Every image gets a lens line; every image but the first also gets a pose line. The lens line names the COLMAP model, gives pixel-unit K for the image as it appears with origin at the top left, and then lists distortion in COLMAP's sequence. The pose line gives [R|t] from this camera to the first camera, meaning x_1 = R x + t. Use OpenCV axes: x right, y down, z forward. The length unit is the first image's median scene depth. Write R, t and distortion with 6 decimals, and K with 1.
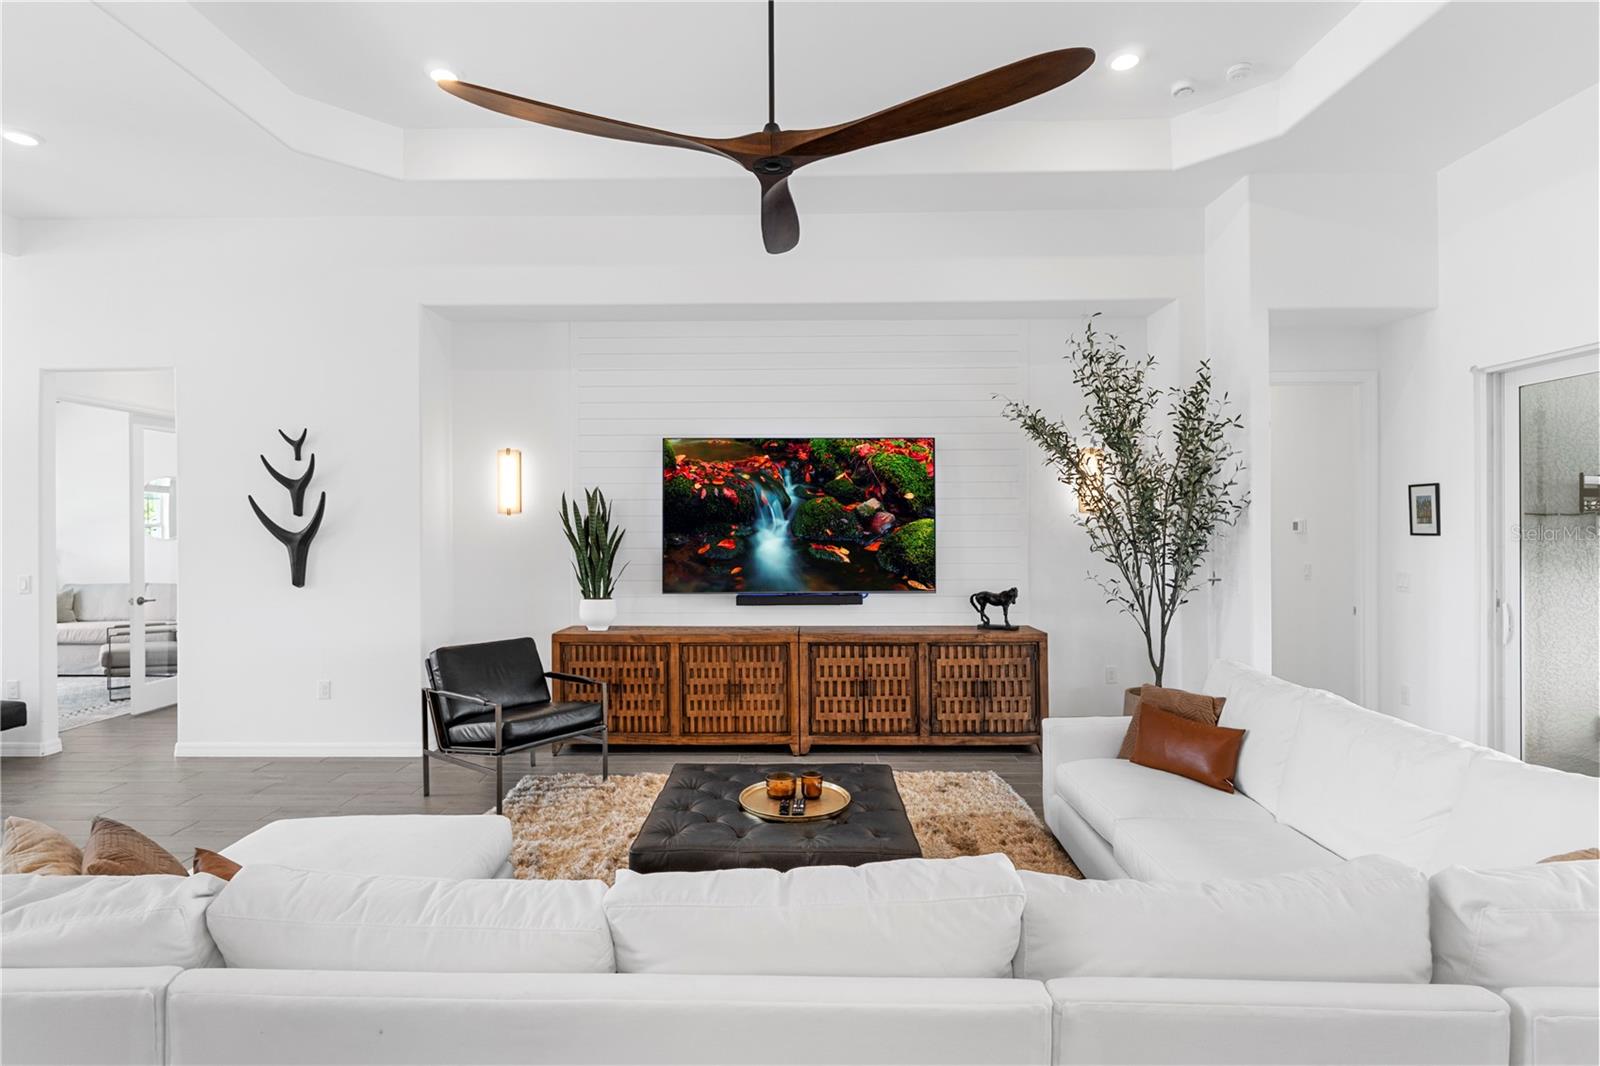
lens RADIAL K [[815.6, 0, 797.2], [0, 815.6, 532.0], [0, 0, 1]] dist [-0.002765, -0.000574]
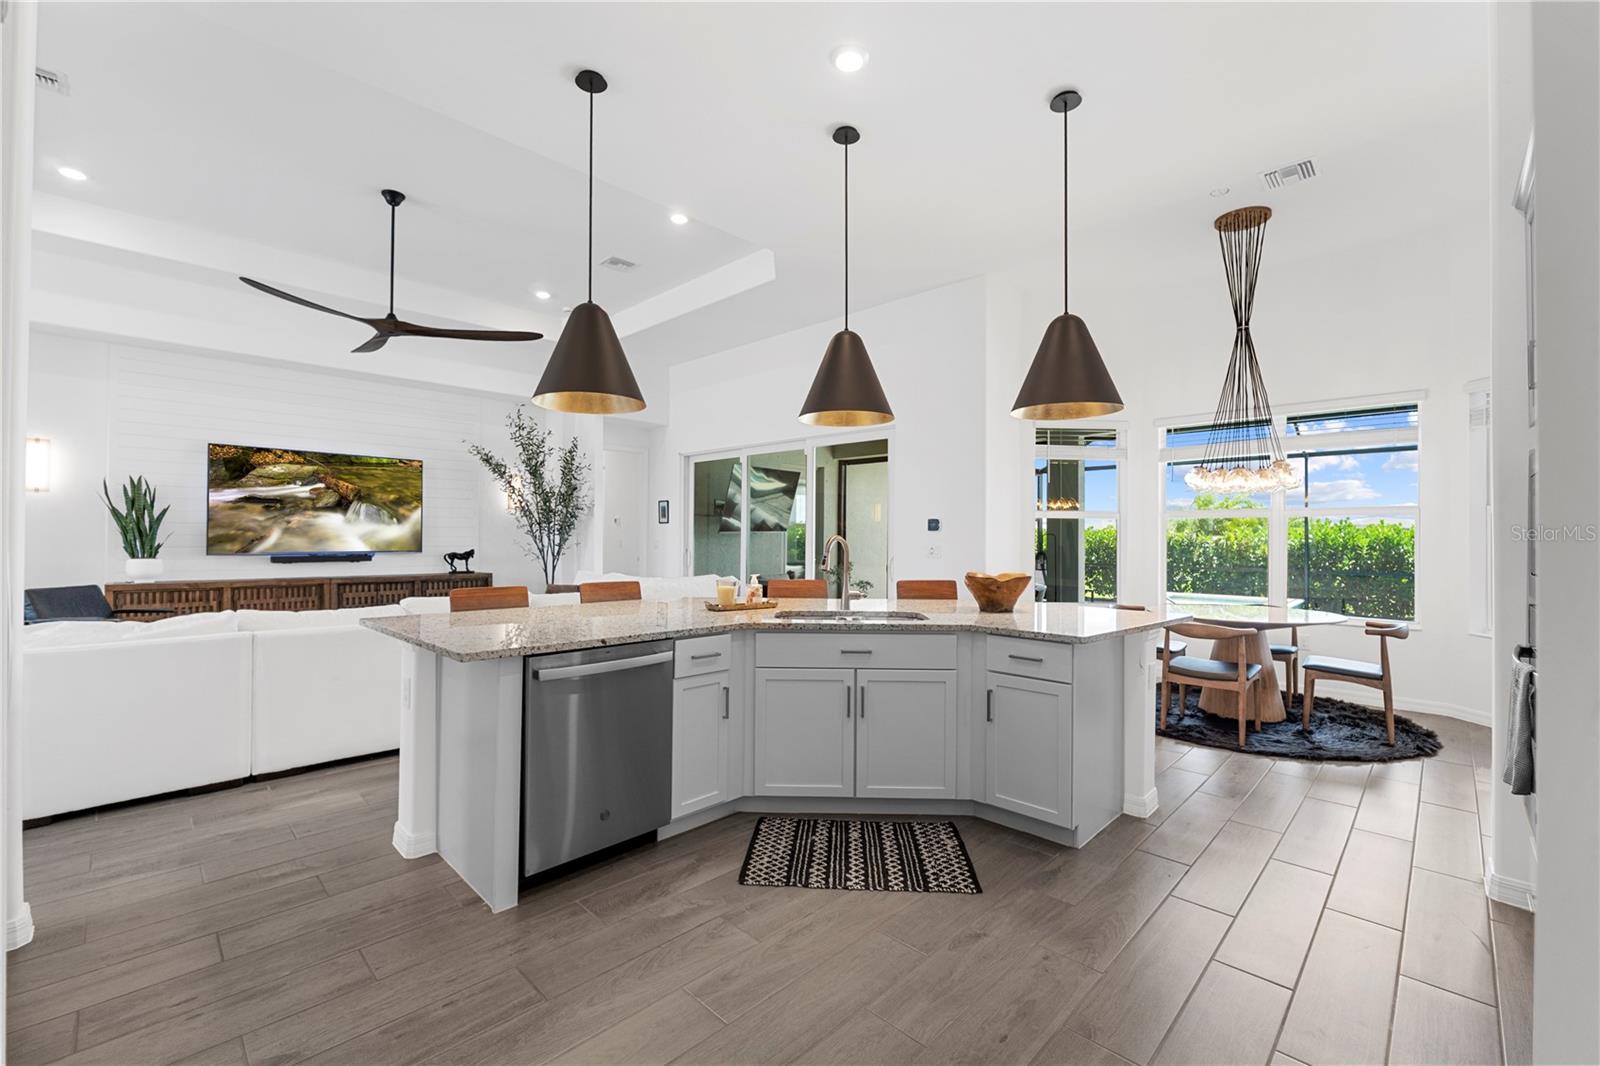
lens RADIAL K [[672.6, 0, 794.0], [0, 672.6, 524.4], [0, 0, 1]] dist [-0.010545, 0.000637]
pose [[0.704107, 0.023701, 0.709698, -0.291320], [-0.004370, 0.999569, -0.029045, 0.056231], [-0.710080, 0.017349, 0.703907, -0.549182]]
